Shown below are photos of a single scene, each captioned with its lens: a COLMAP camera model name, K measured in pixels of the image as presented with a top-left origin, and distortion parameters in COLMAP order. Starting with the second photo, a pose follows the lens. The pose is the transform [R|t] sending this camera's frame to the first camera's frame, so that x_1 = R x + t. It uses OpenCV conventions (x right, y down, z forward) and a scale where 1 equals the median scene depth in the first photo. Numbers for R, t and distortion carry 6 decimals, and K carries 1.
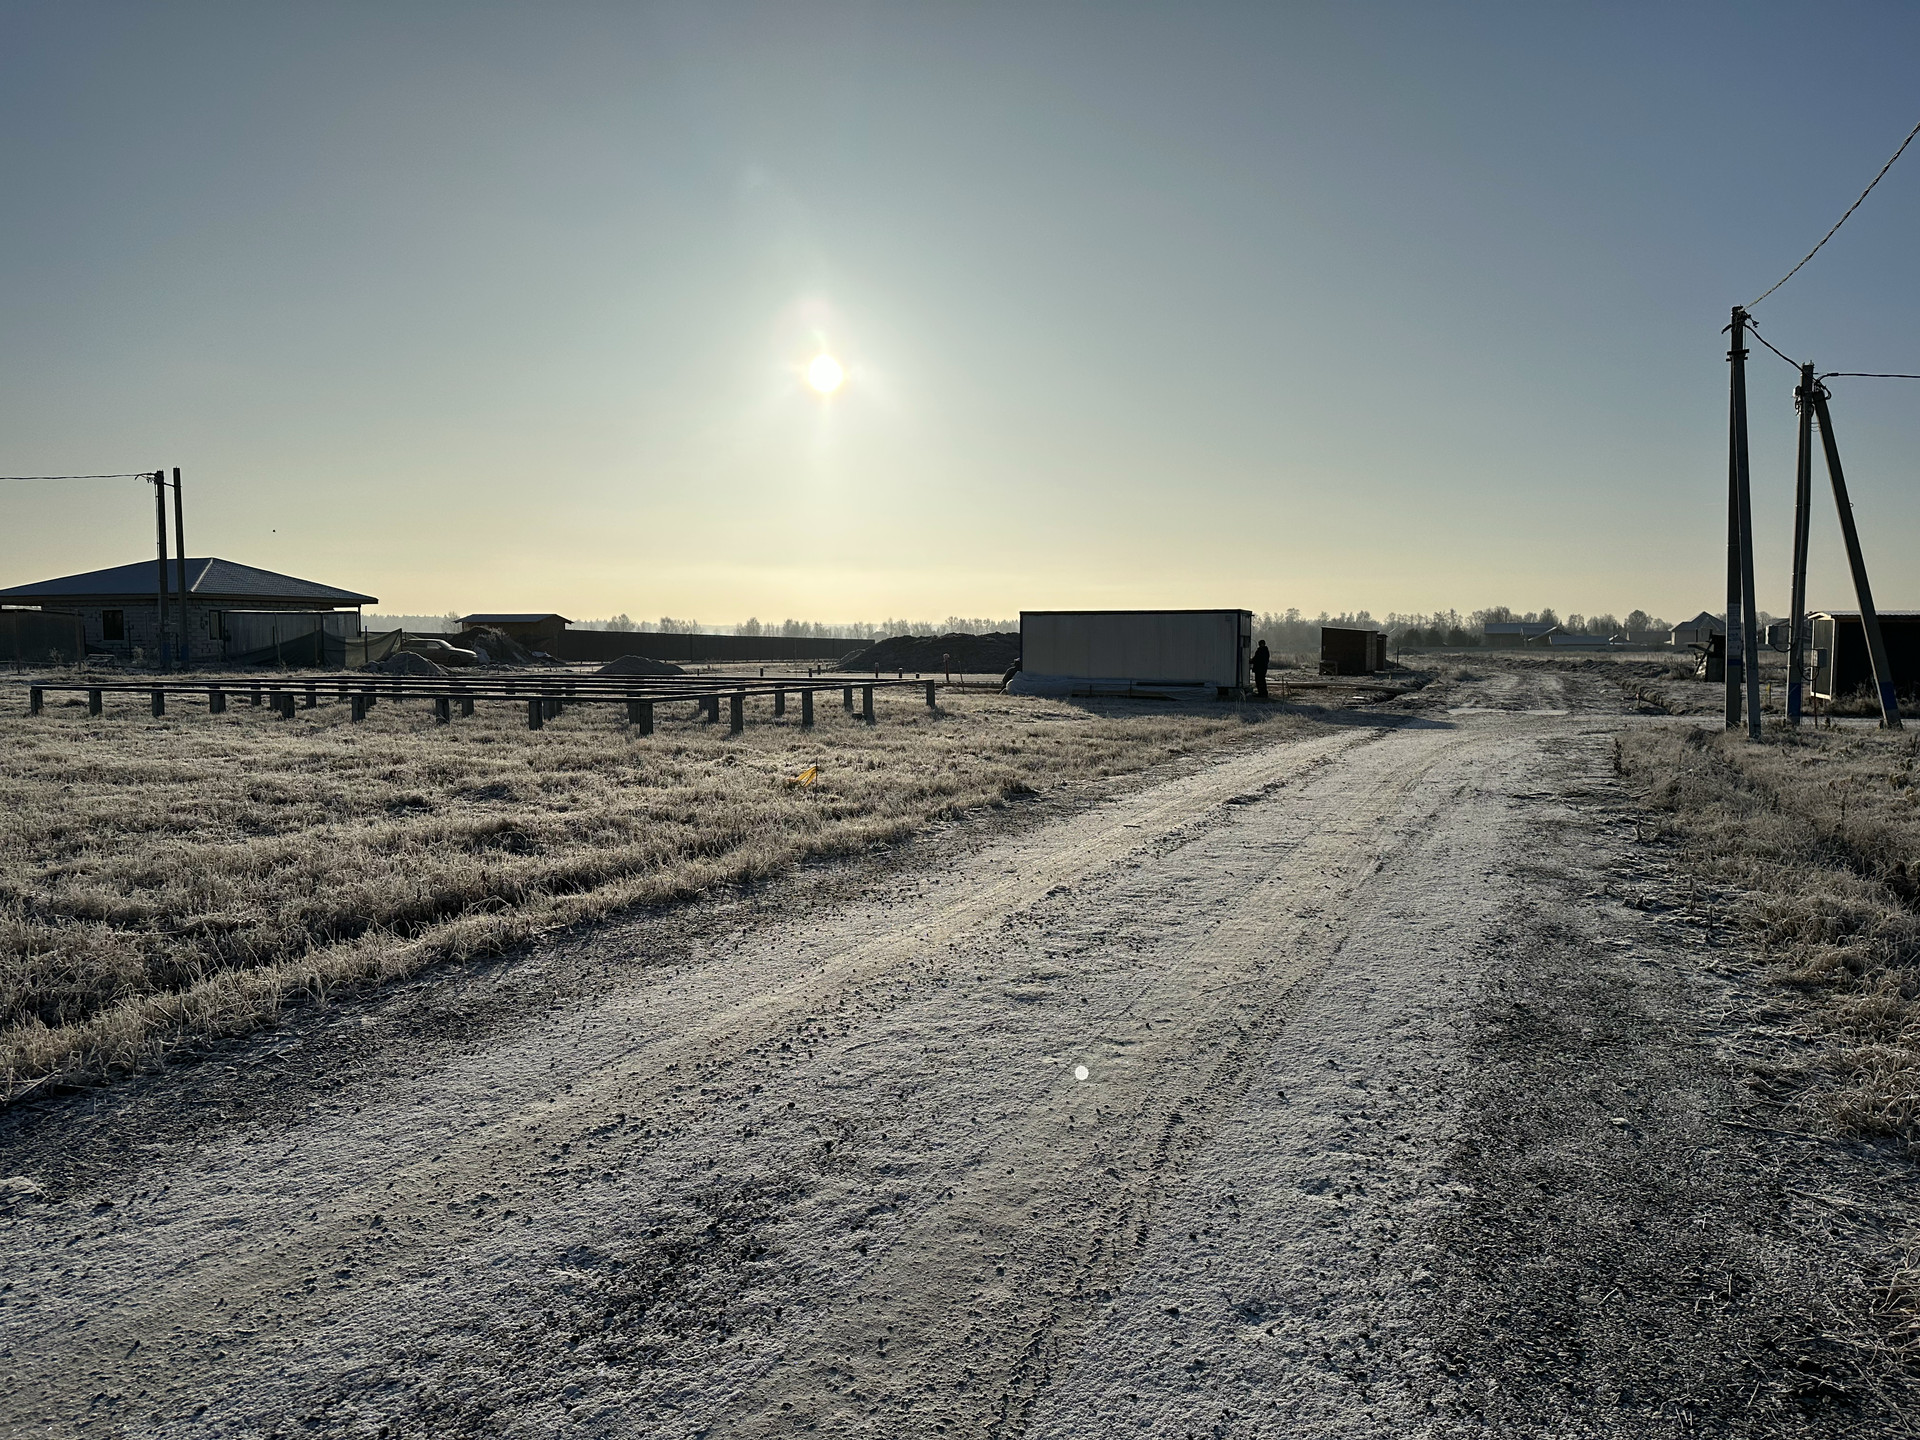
lens RADIAL K [[1368.7, 0, 960.0], [0, 1368.7, 718.0], [0, 0, 1]] dist [0.008884, -0.004503]
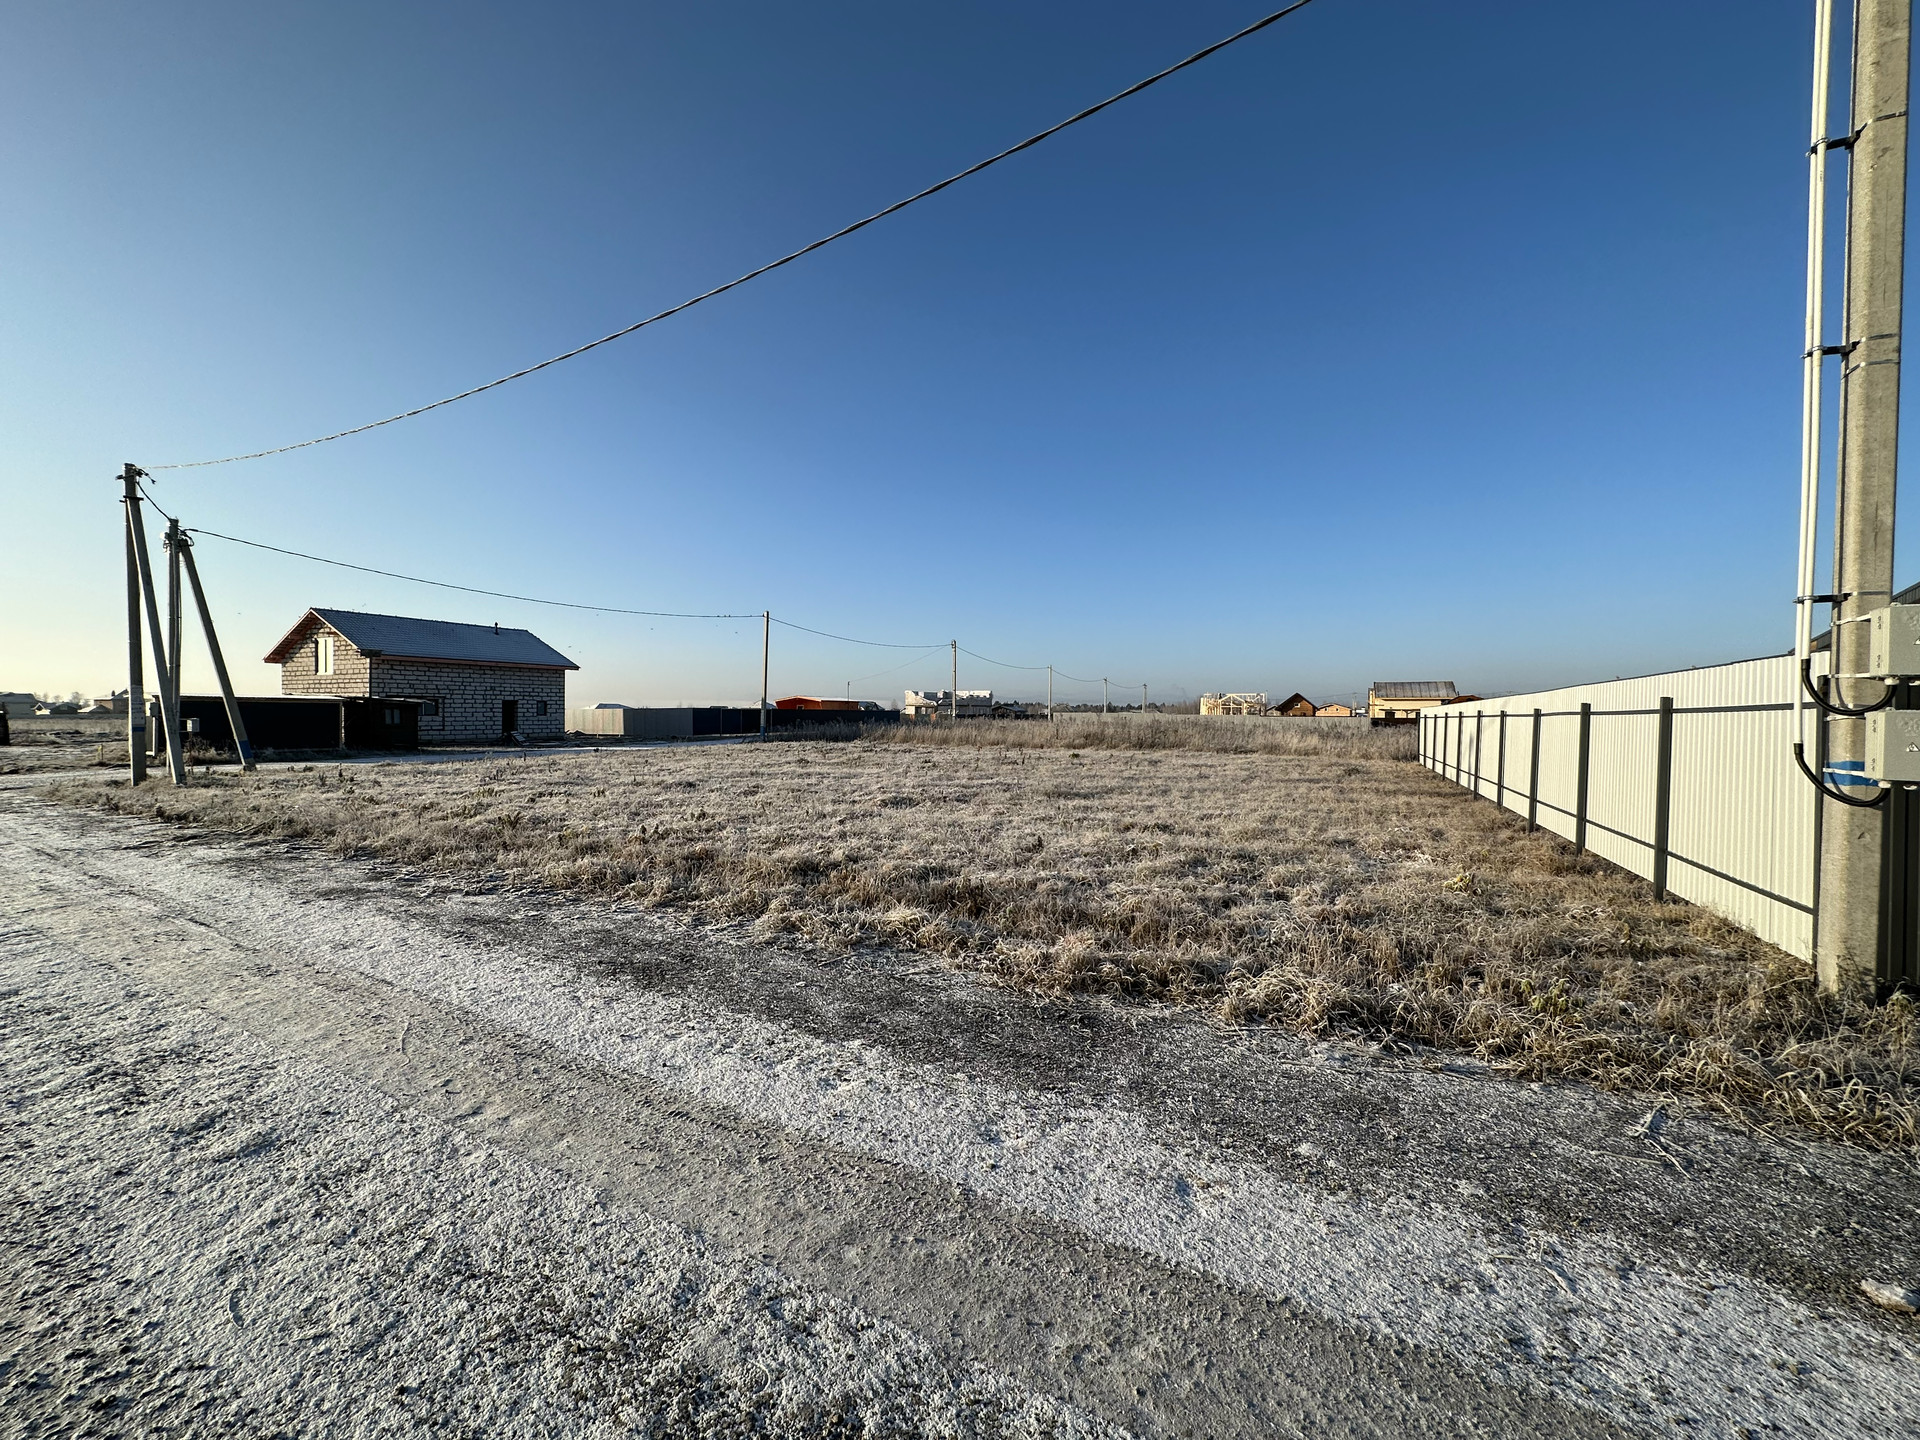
lens RADIAL K [[764.0, 0, 956.0], [0, 764.0, 729.9], [0, 0, 1]] dist [0.010039, 0.000281]
pose [[0.102331, -0.024524, 0.994448, -0.411371], [0.057768, 0.998155, 0.018671, -0.038764], [-0.993072, 0.055536, 0.103559, 0.565733]]
